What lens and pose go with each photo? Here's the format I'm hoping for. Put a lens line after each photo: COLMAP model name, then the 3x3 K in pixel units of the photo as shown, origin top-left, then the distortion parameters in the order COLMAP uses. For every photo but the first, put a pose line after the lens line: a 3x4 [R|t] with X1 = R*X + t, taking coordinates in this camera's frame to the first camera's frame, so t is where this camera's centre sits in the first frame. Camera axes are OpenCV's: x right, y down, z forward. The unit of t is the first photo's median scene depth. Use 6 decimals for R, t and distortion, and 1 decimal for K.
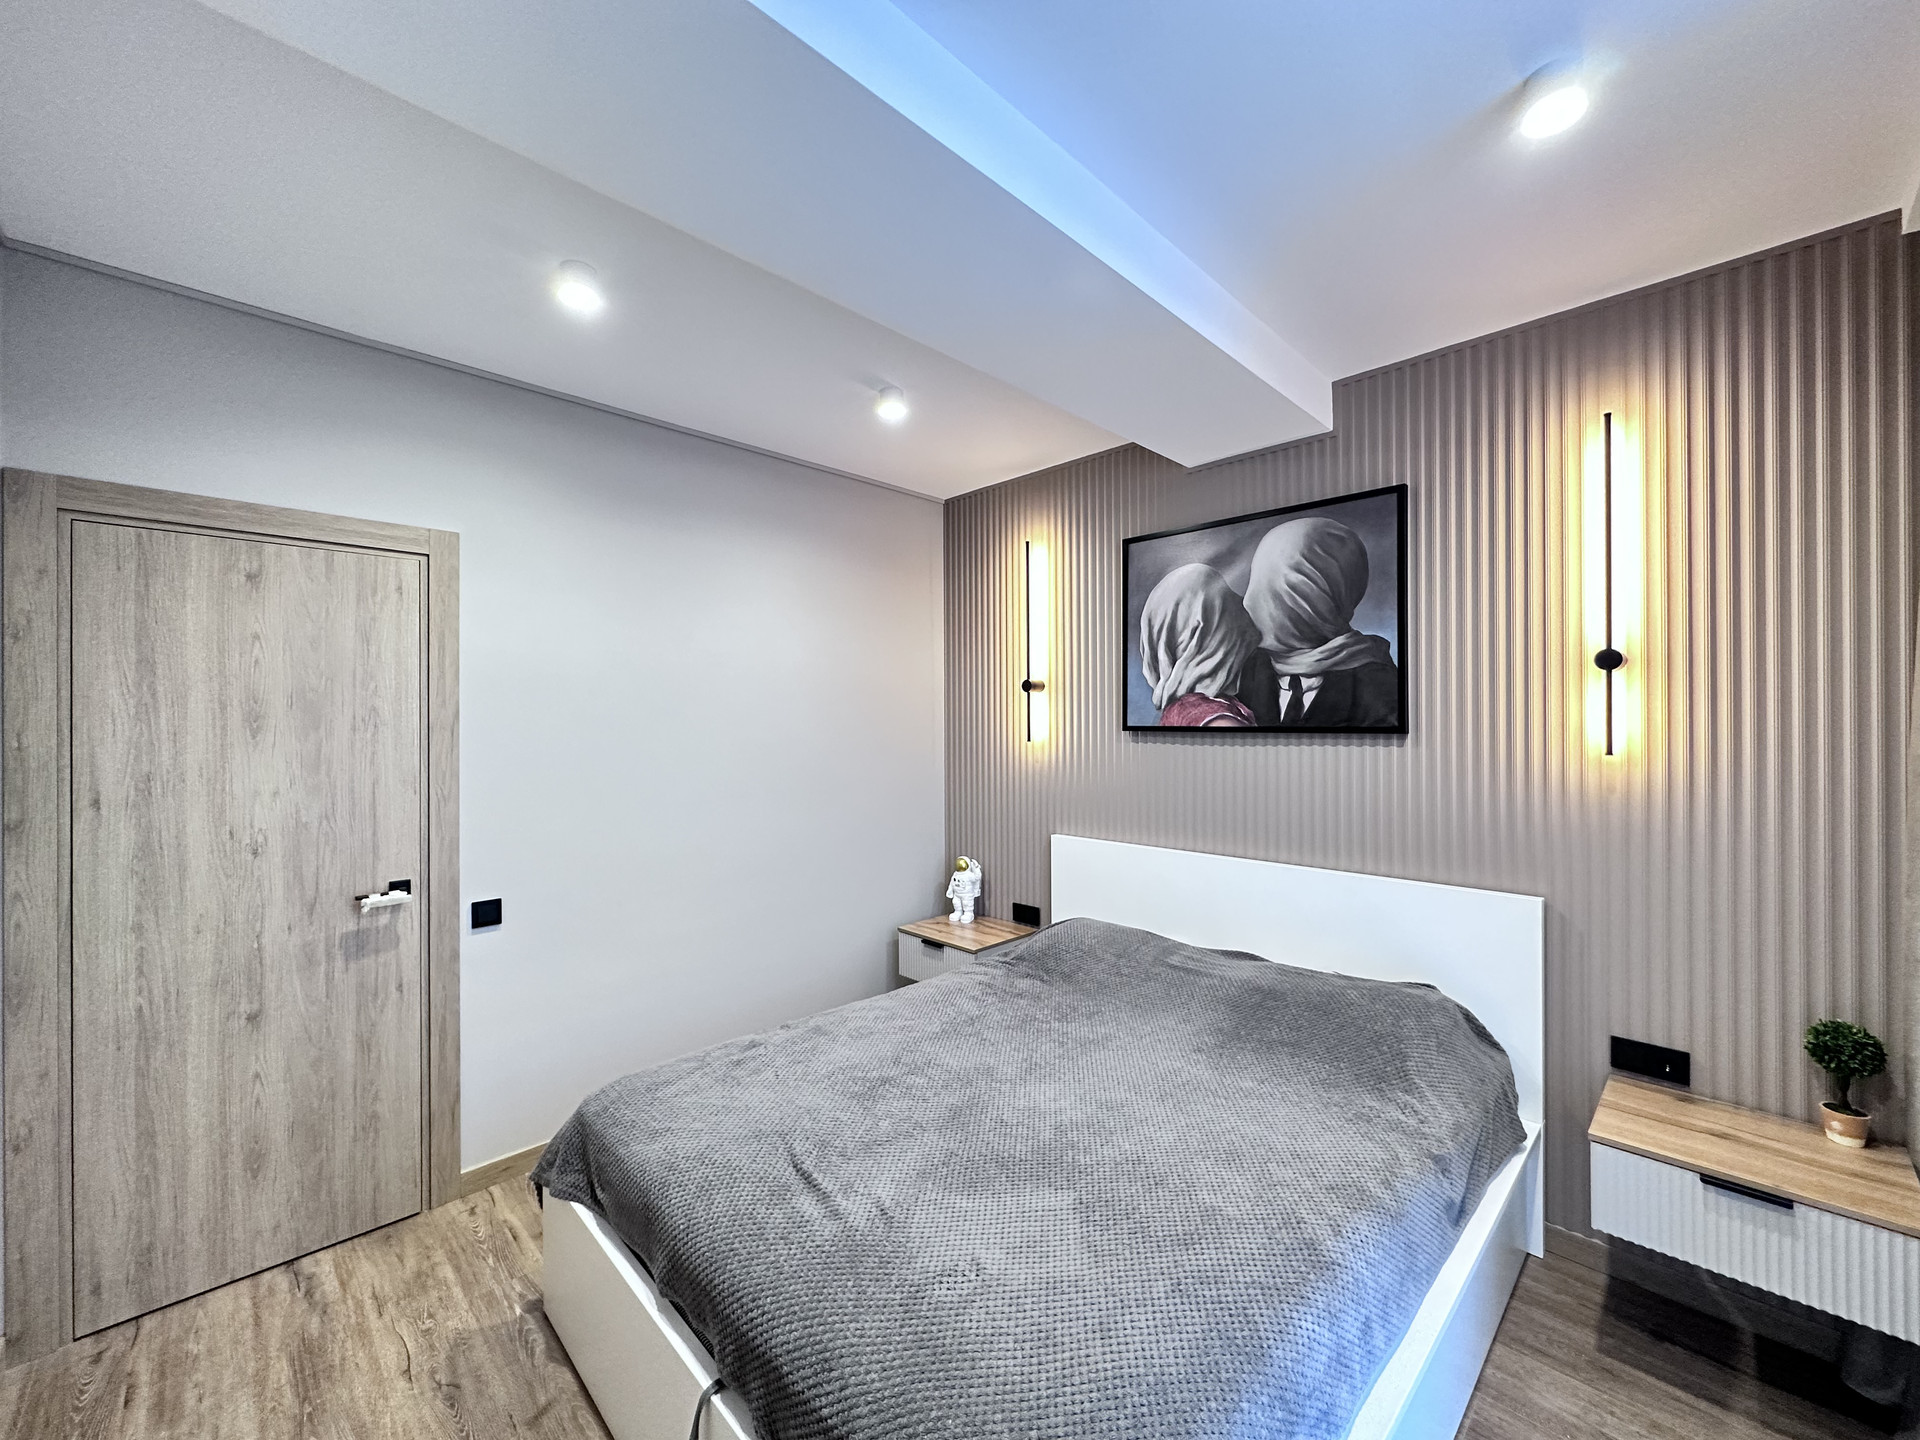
lens RADIAL K [[763.1, 0, 962.1], [0, 763.1, 720.8], [0, 0, 1]] dist [-0.002486, 0.000421]
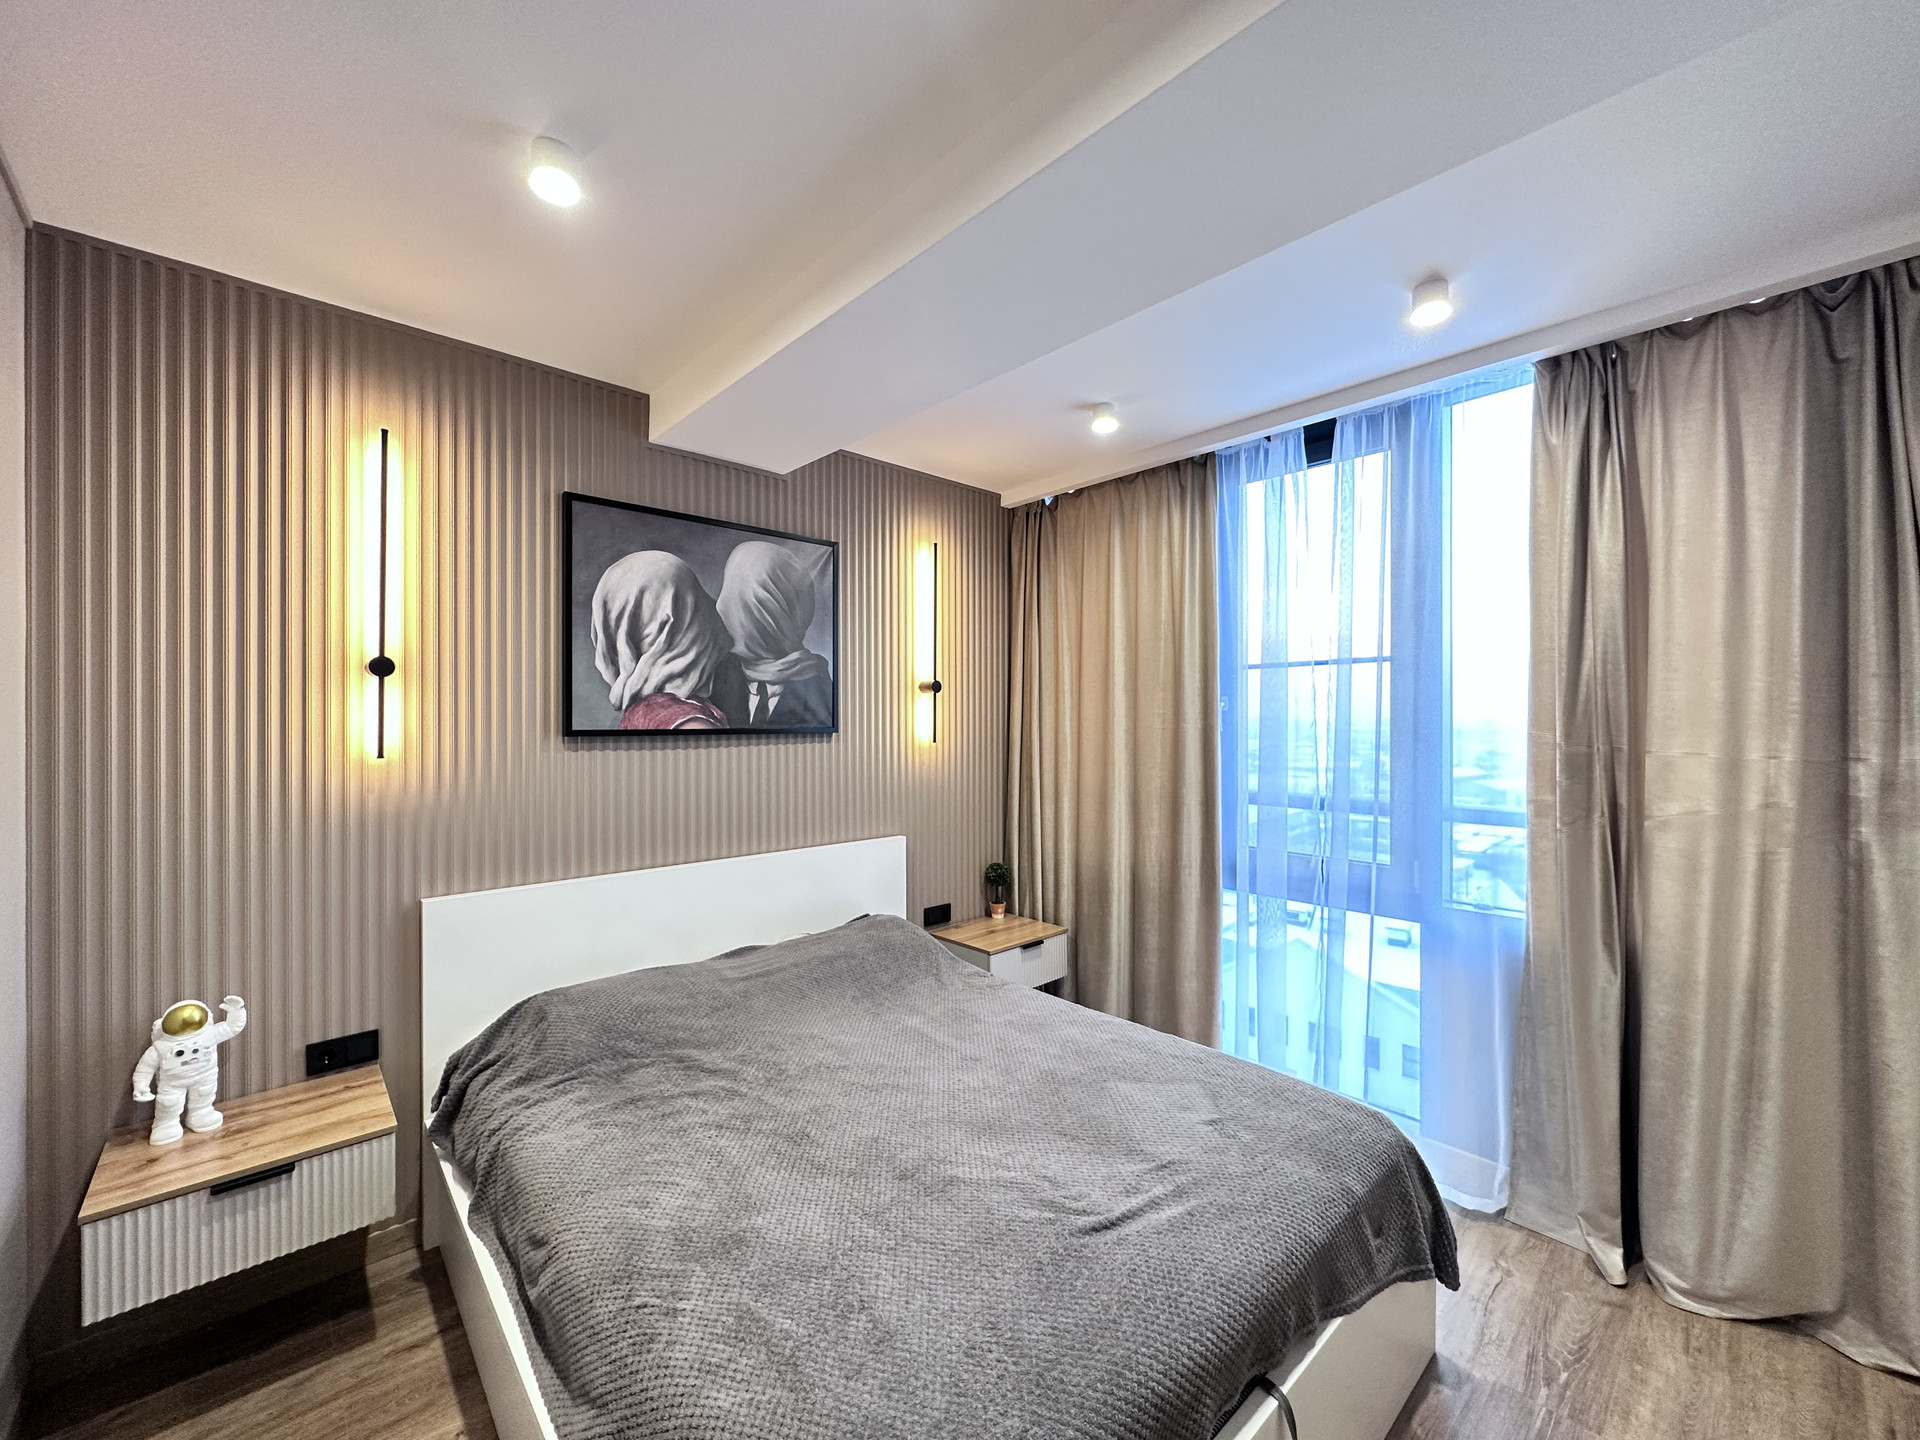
lens RADIAL K [[763.1, 0, 960.2], [0, 763.1, 715.0], [0, 0, 1]] dist [-0.002486, 0.000421]
pose [[0.033181, 0.010718, 0.999392, -0.747703], [0.004055, 0.999933, -0.010859, 0.001760], [-0.999441, 0.004413, 0.033135, 0.767955]]
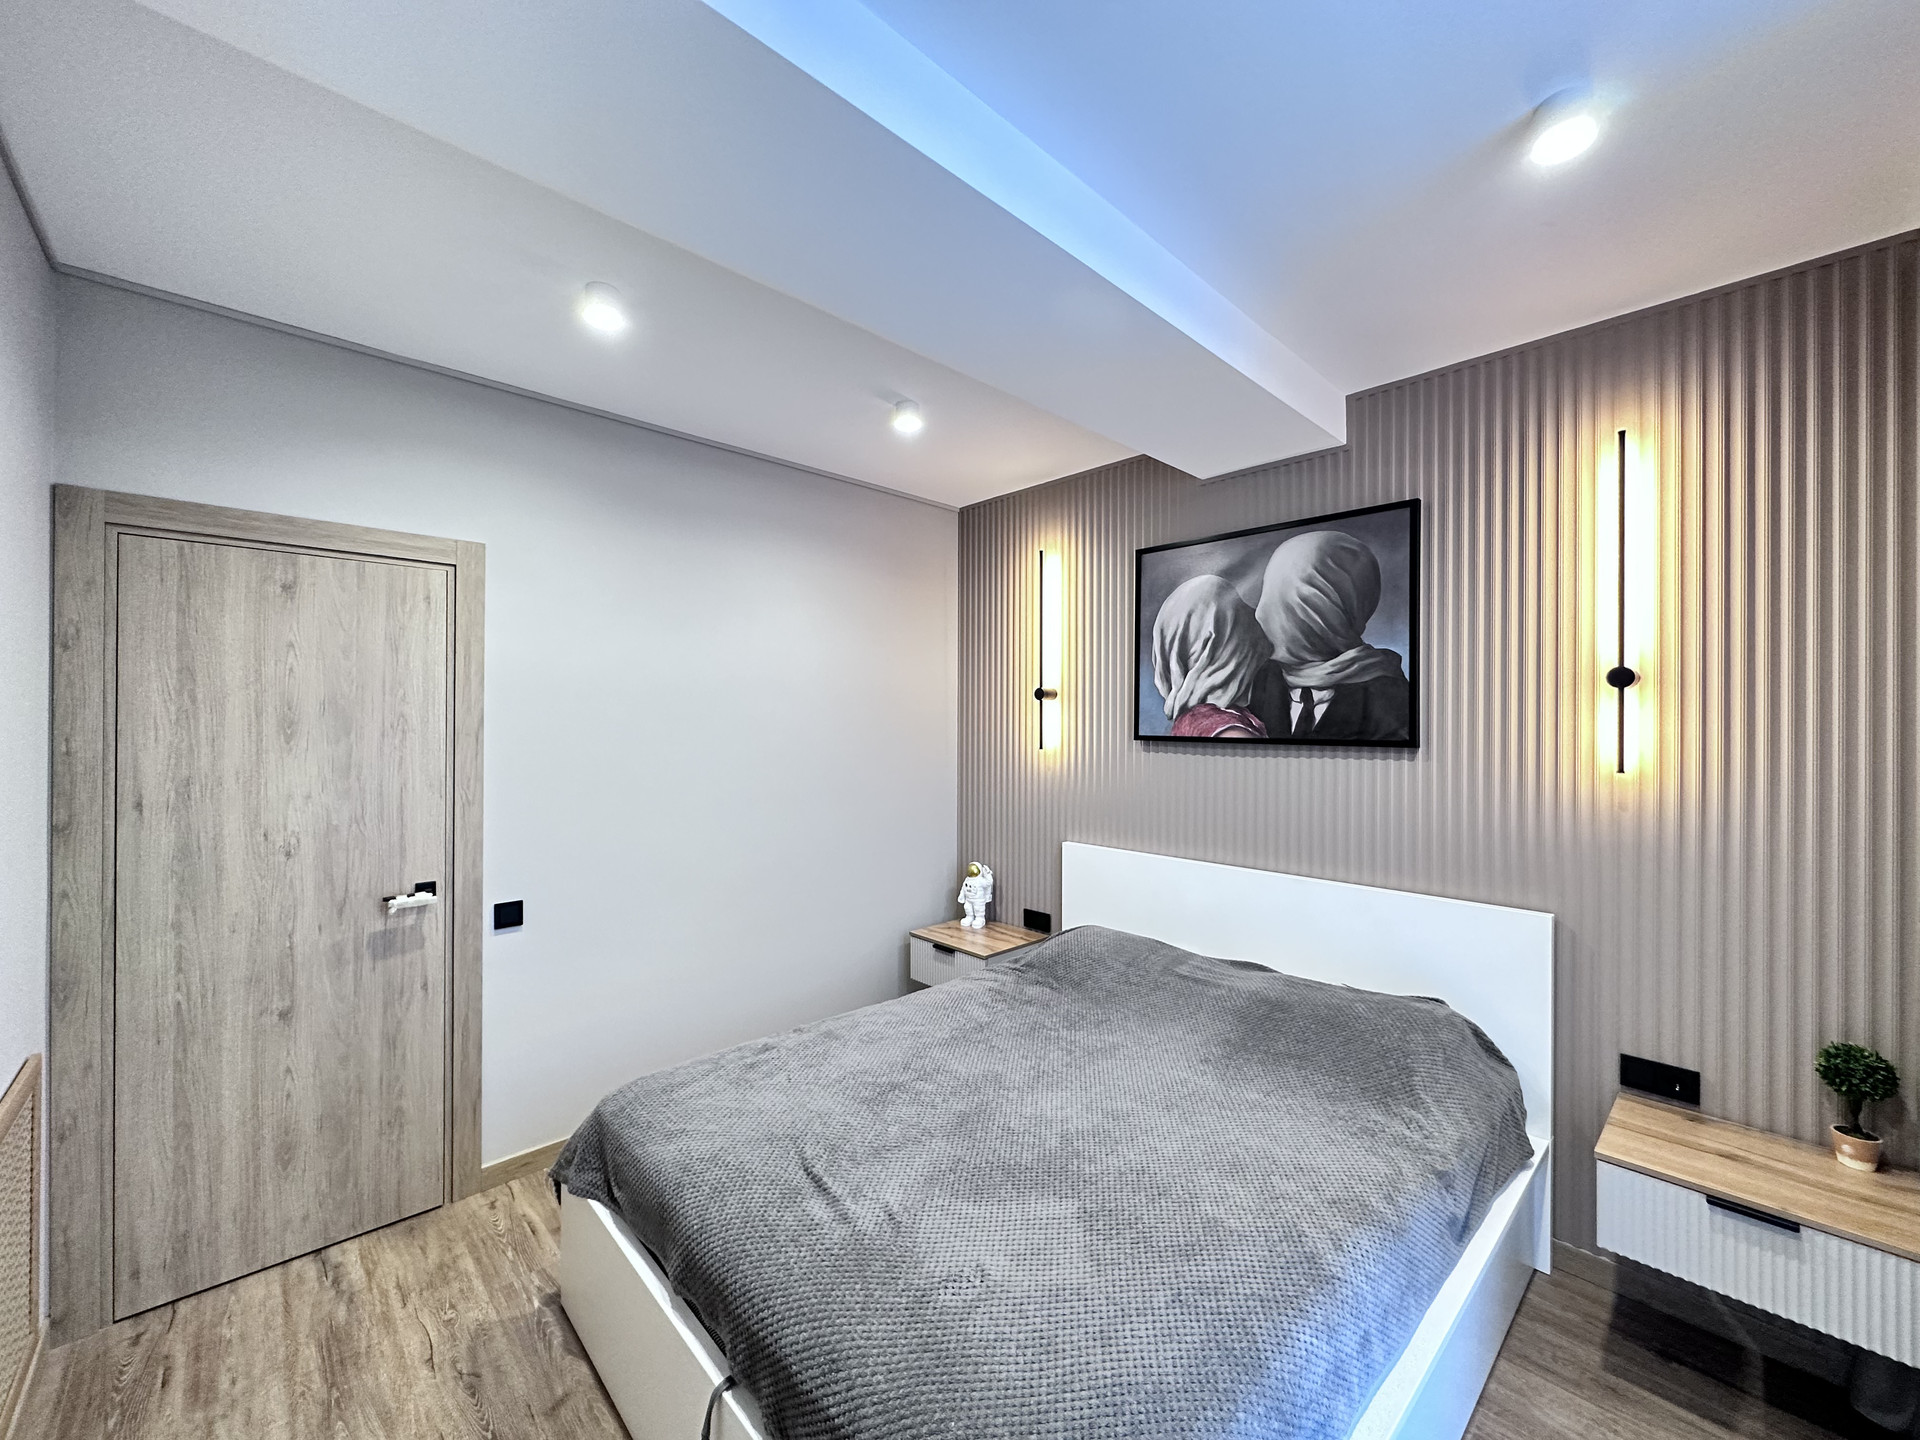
lens RADIAL K [[763.1, 0, 961.9], [0, 763.1, 721.0], [0, 0, 1]] dist [-0.002486, 0.000421]
pose [[0.999774, 0.008119, -0.019640, 0.003928], [-0.008117, 0.999967, 0.000173, -0.014165], [0.019641, -0.000013, 0.999807, -0.013796]]
